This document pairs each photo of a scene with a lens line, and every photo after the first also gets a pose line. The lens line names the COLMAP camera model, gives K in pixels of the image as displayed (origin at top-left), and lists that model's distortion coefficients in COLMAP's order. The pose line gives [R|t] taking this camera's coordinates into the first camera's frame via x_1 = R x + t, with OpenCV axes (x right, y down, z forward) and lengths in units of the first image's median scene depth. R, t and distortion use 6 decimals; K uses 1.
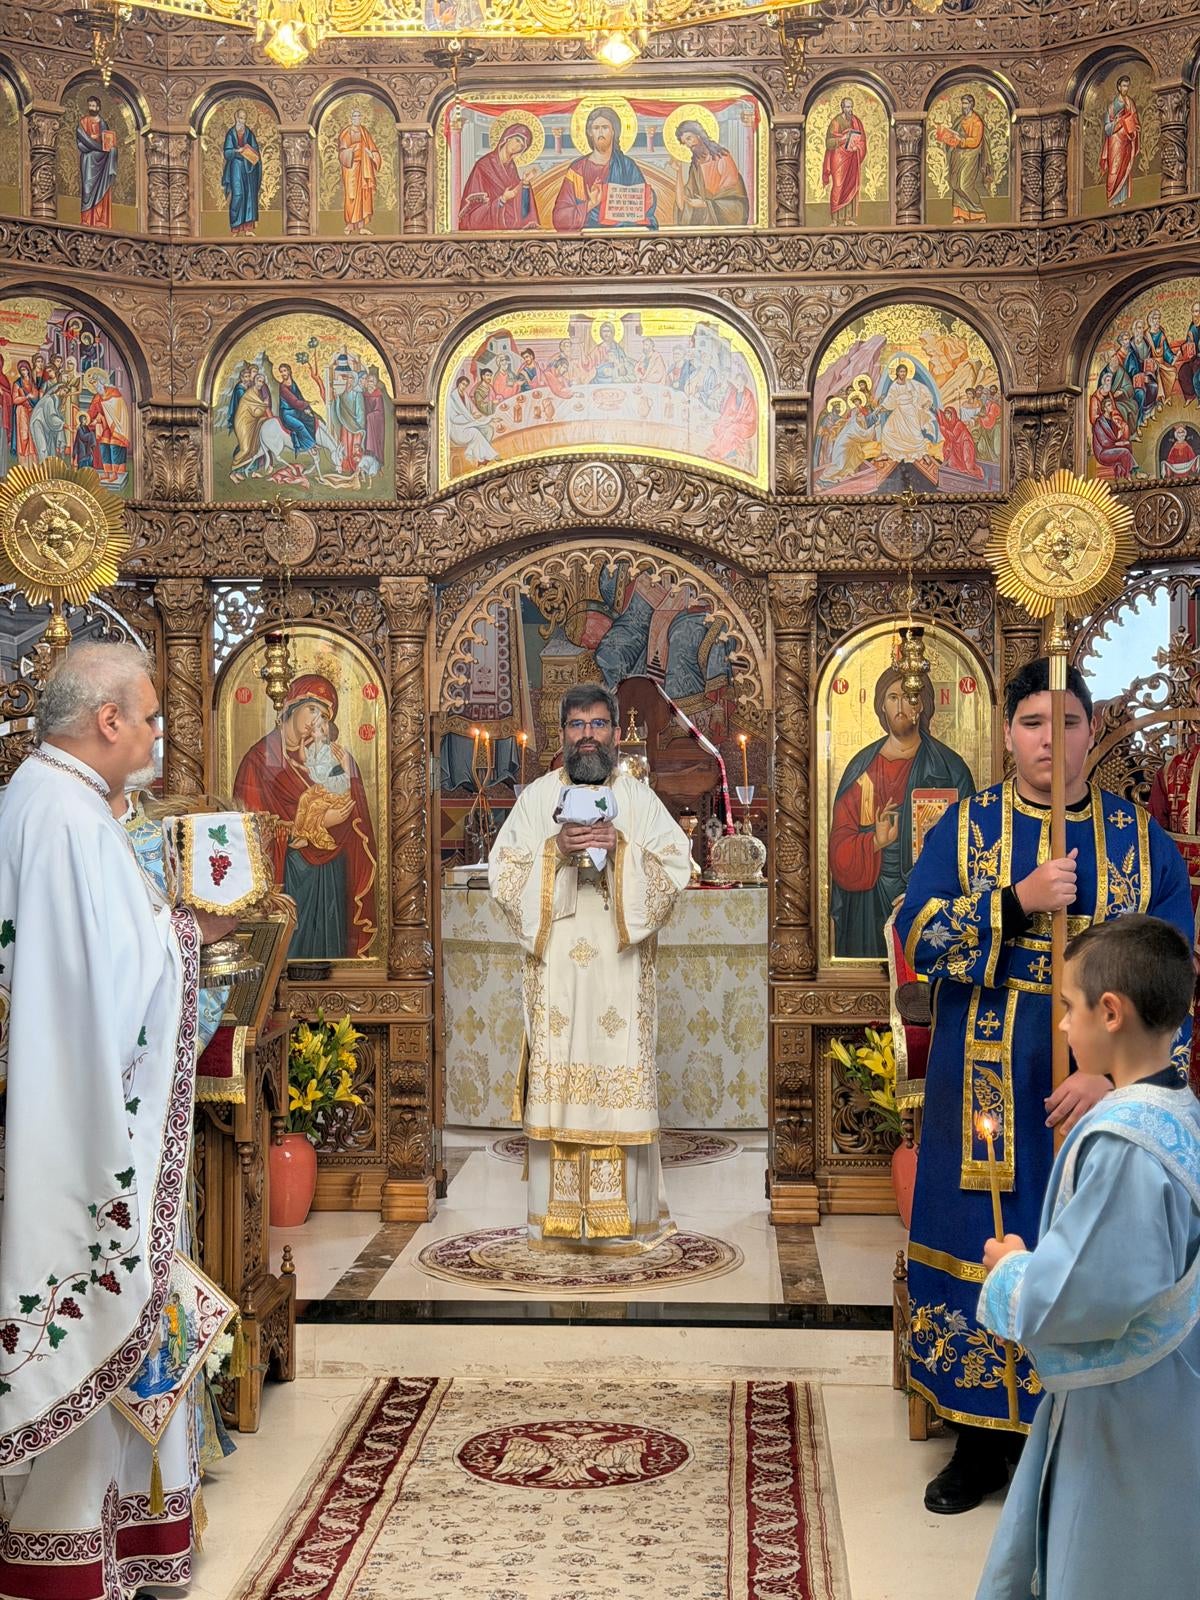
lens RADIAL K [[2175.8, 0, 603.2], [0, 2175.8, 805.2], [0, 0, 1]] dist [0.173959, -0.243041]
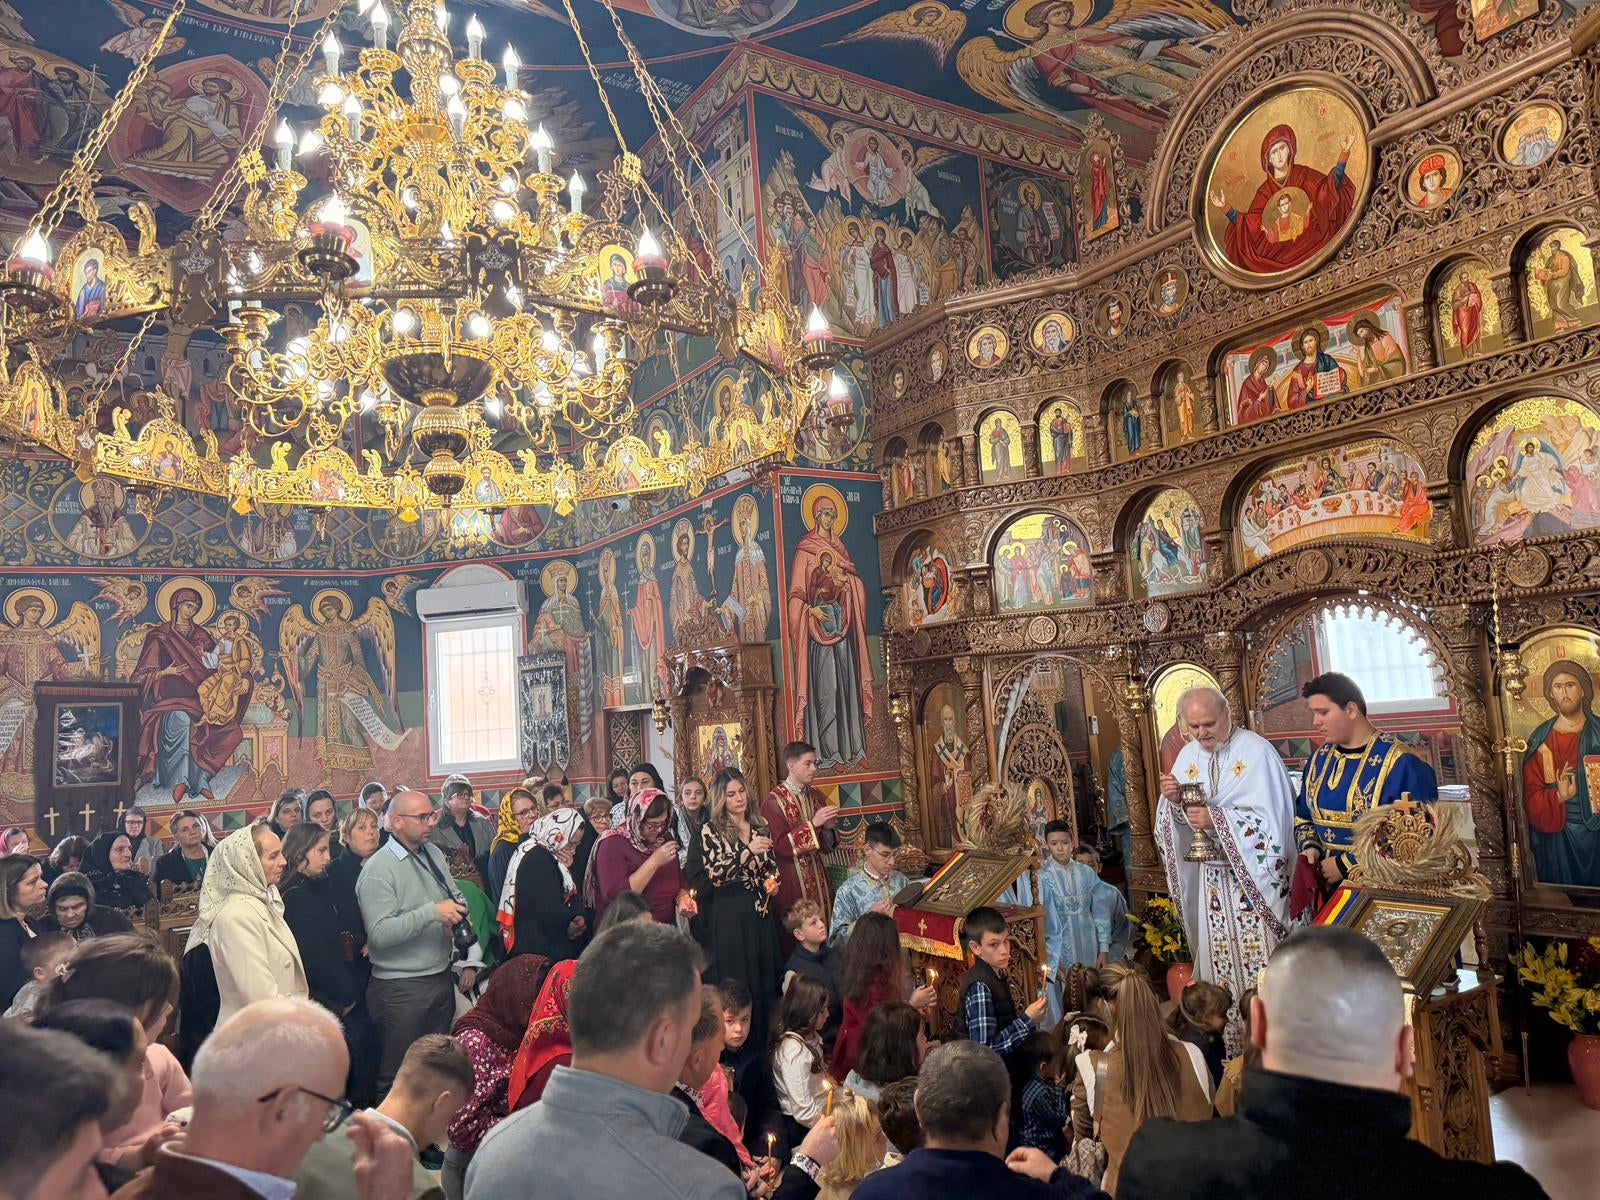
lens RADIAL K [[1110.4, 0, 803.3], [0, 1110.4, 601.5], [0, 0, 1]] dist [0.044768, -0.068788]
pose [[0.588089, -0.117645, -0.800194, 0.414988], [0.058622, 0.992963, -0.102902, -0.058044], [0.806669, 0.013607, 0.590847, 0.228481]]
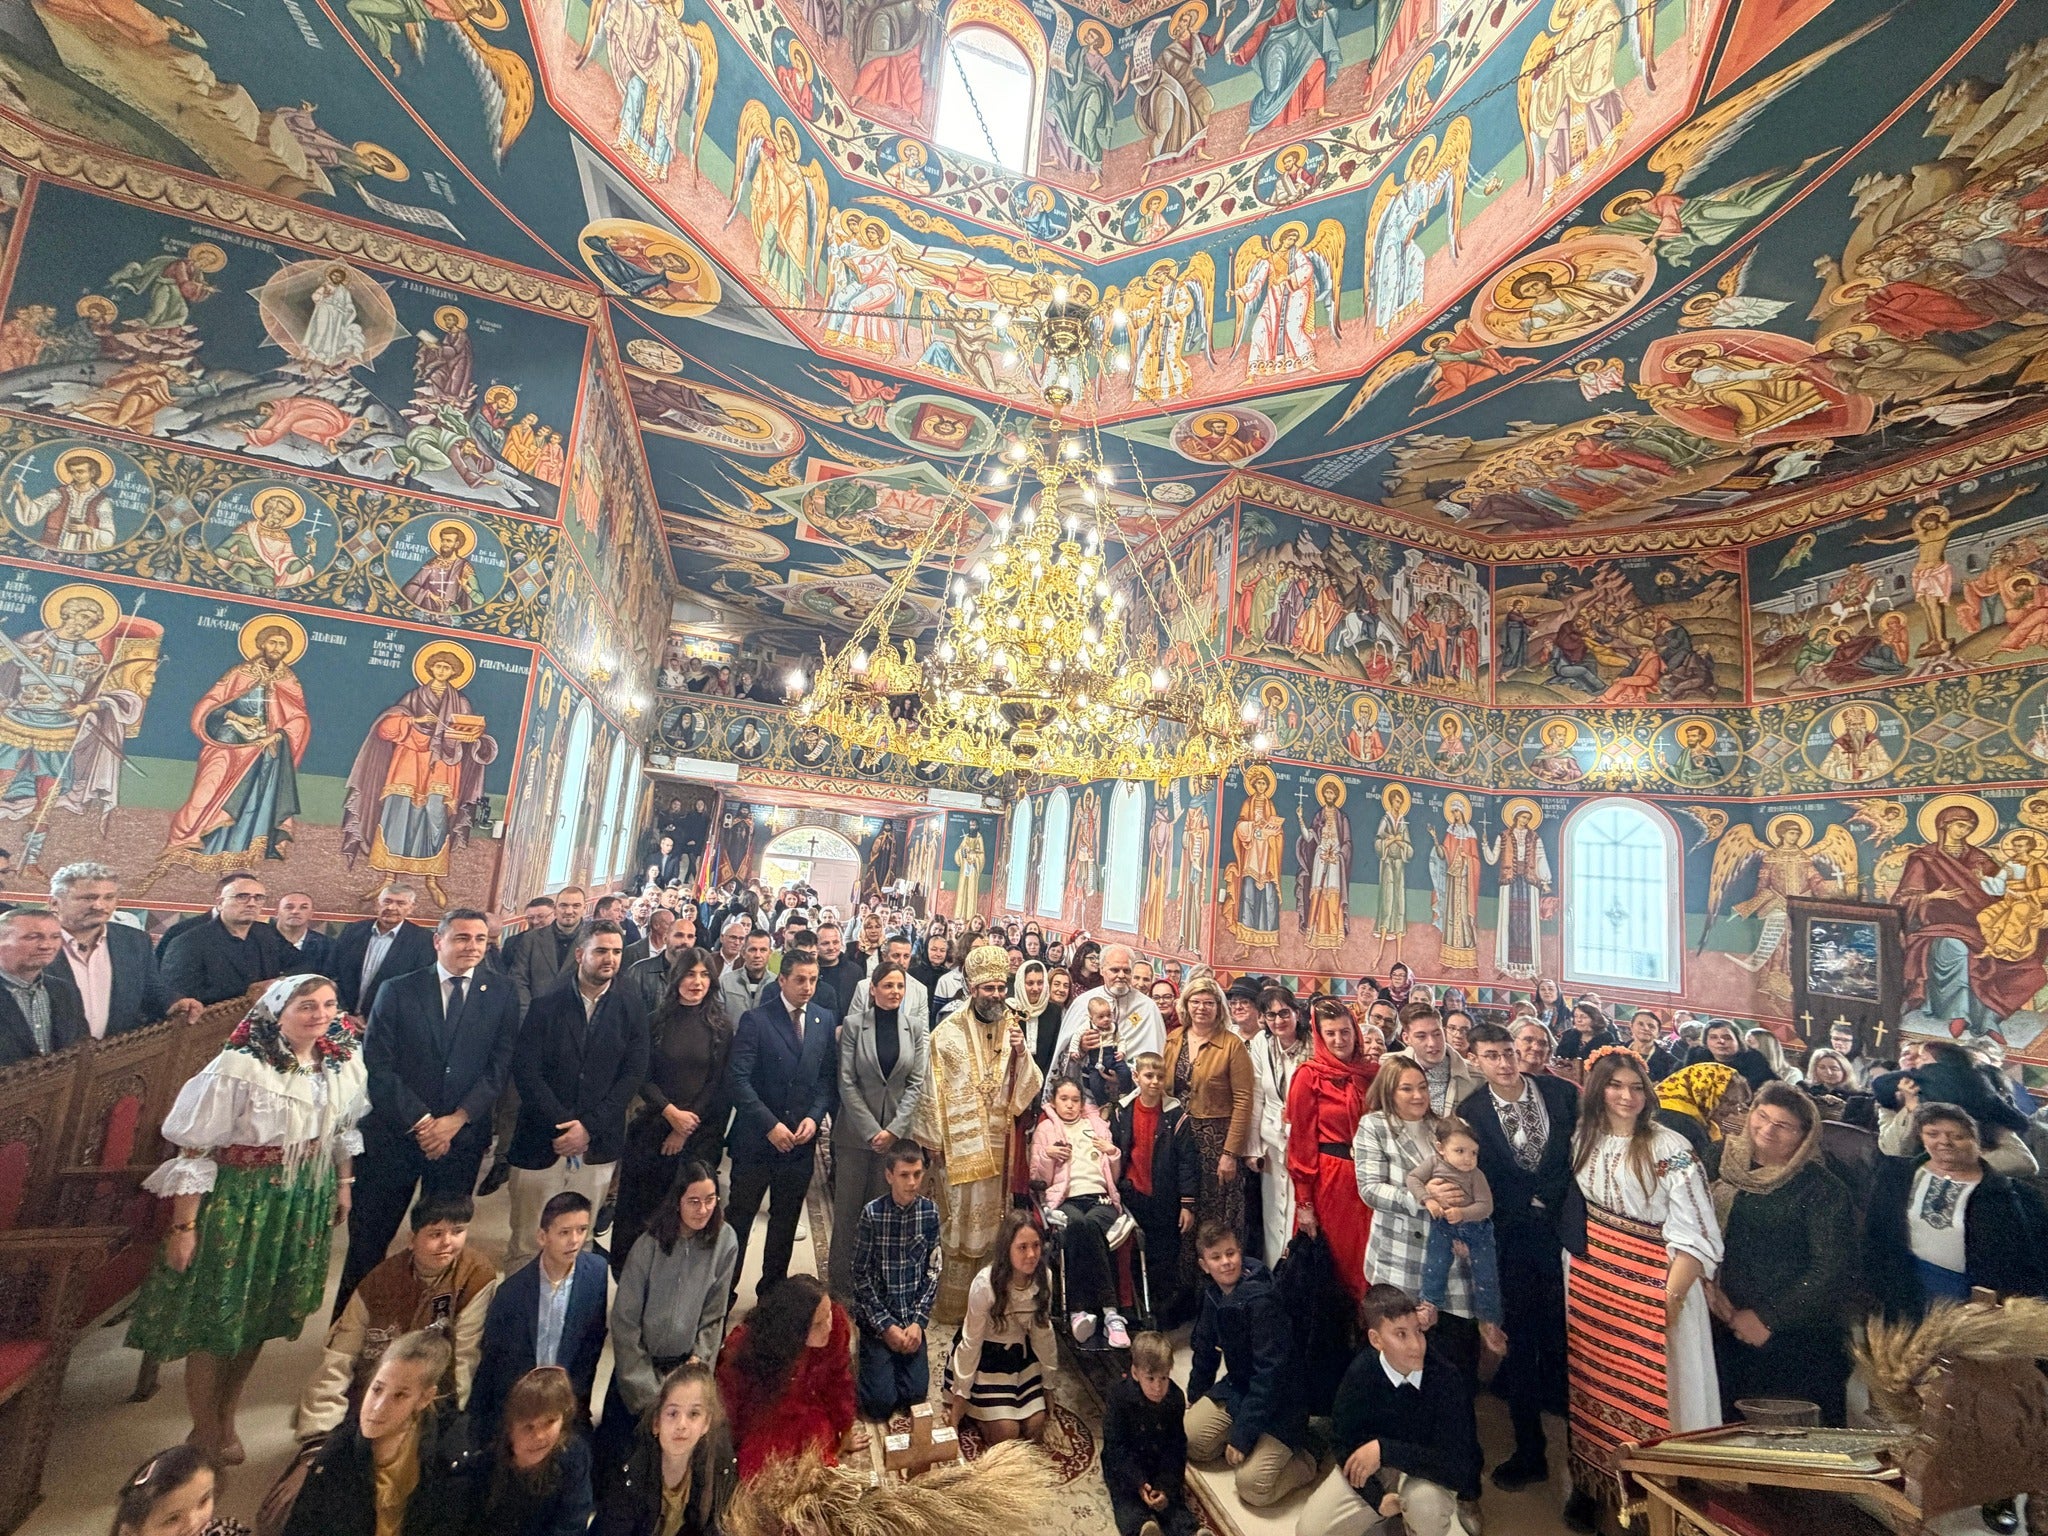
lens RADIAL K [[815.6, 0, 1018.9], [0, 815.6, 770.9], [0, 0, 1]] dist [0.000616, 0.000065]
pose [[-0.925798, -0.128159, -0.355630, 0.193153], [-0.089059, 0.988241, -0.124290, -0.089726], [0.367377, -0.083395, -0.926326, 0.928809]]
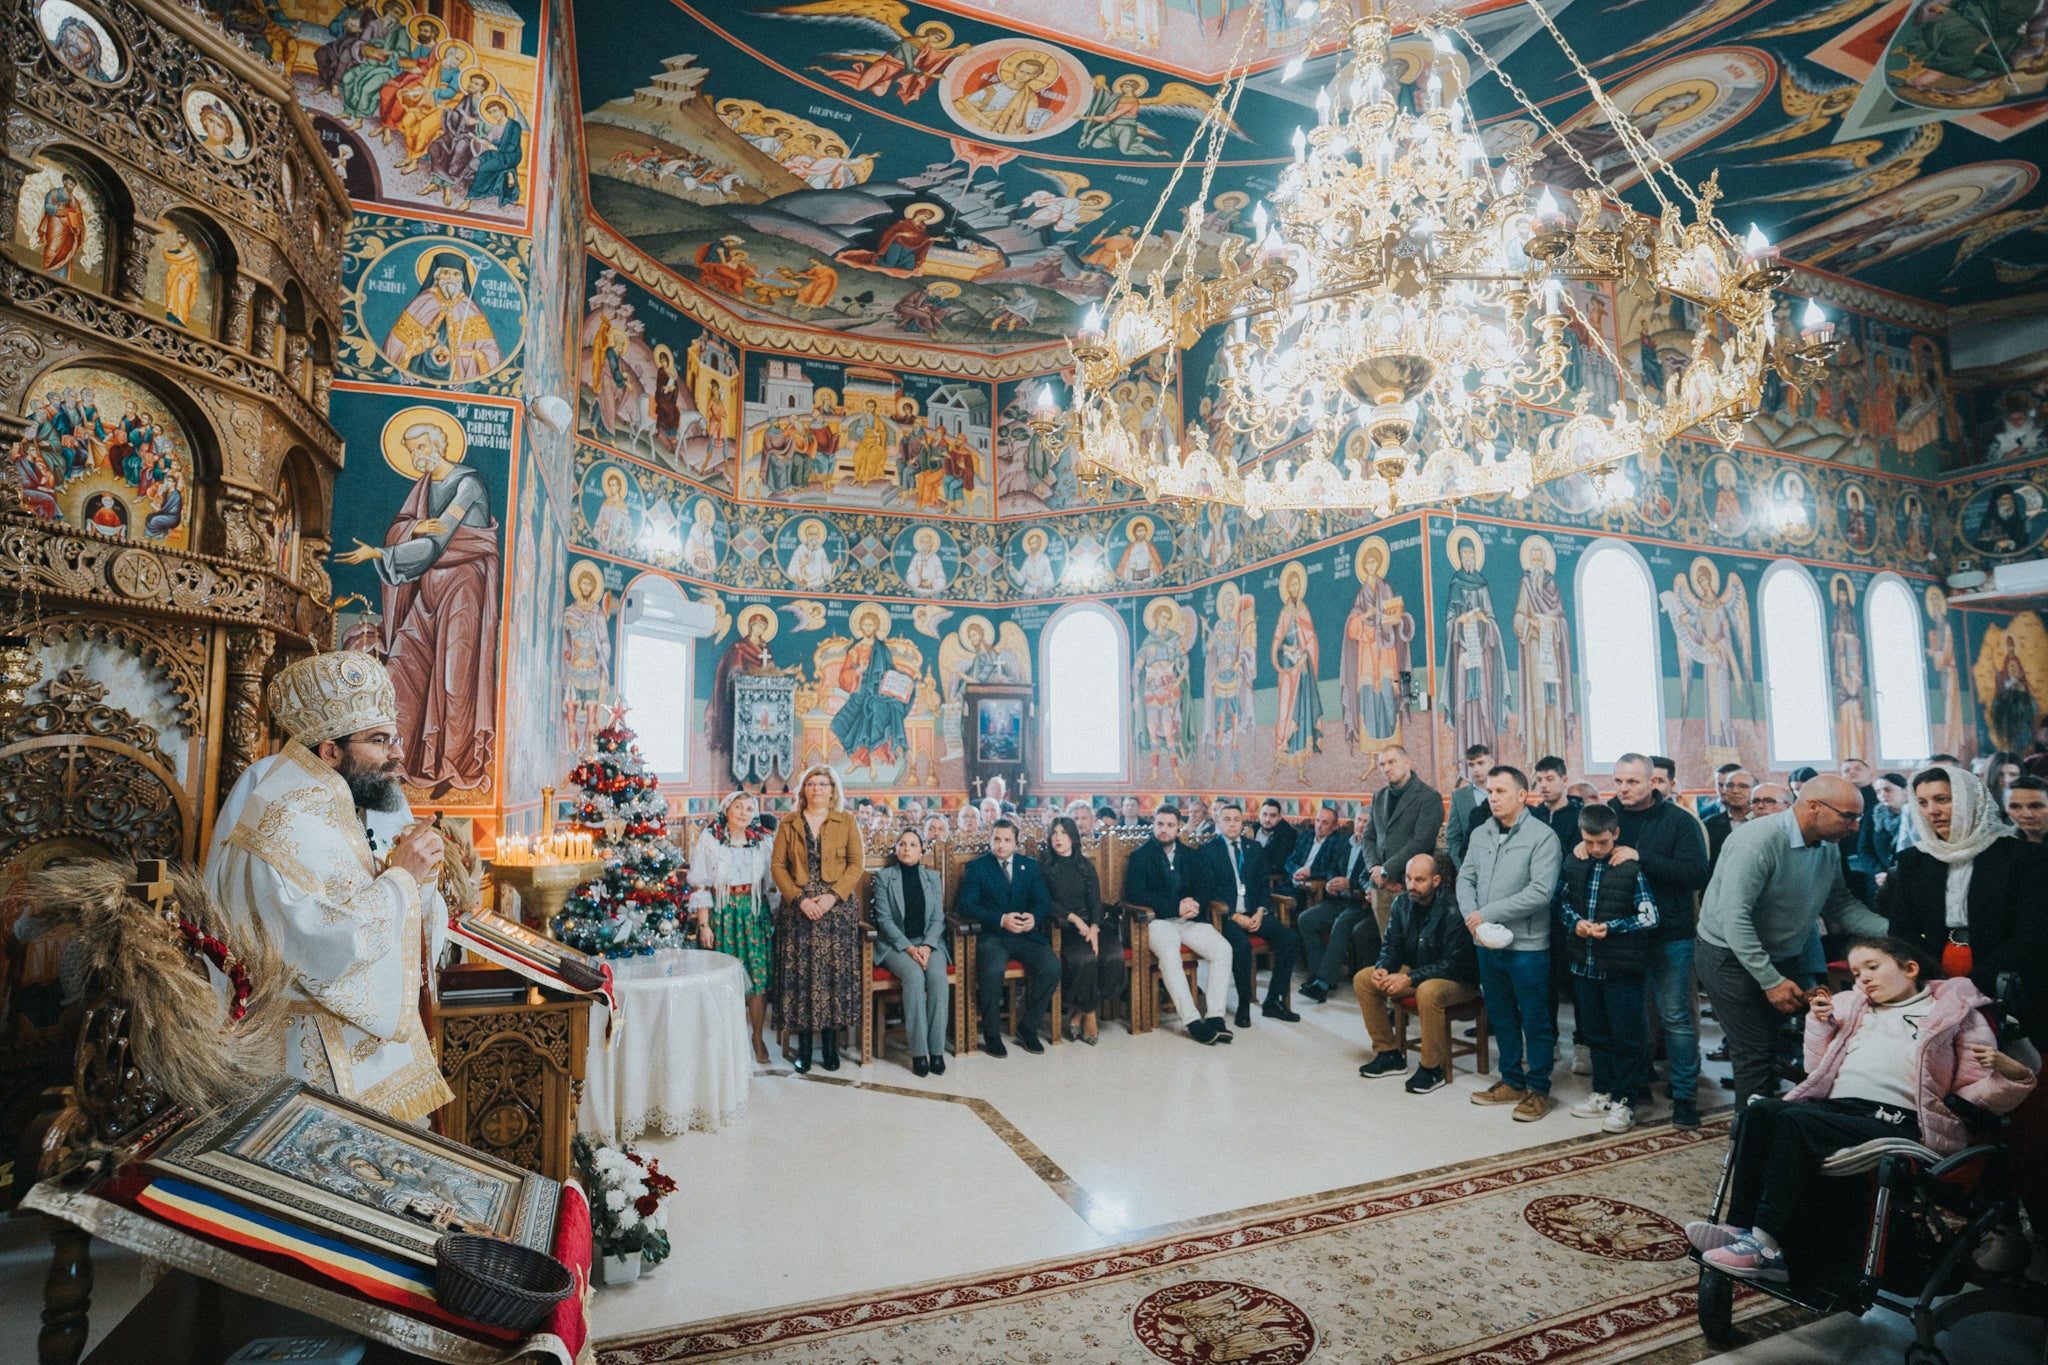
lens RADIAL K [[1003.3, 0, 1029.0], [0, 1003.3, 679.4], [0, 0, 1]] dist [-0.071967, 0.031355]
pose [[-0.418149, 0.094460, 0.903454, -0.380887], [0.016299, 0.995199, -0.096508, -0.016261], [-0.908232, -0.025629, -0.417681, 0.735605]]
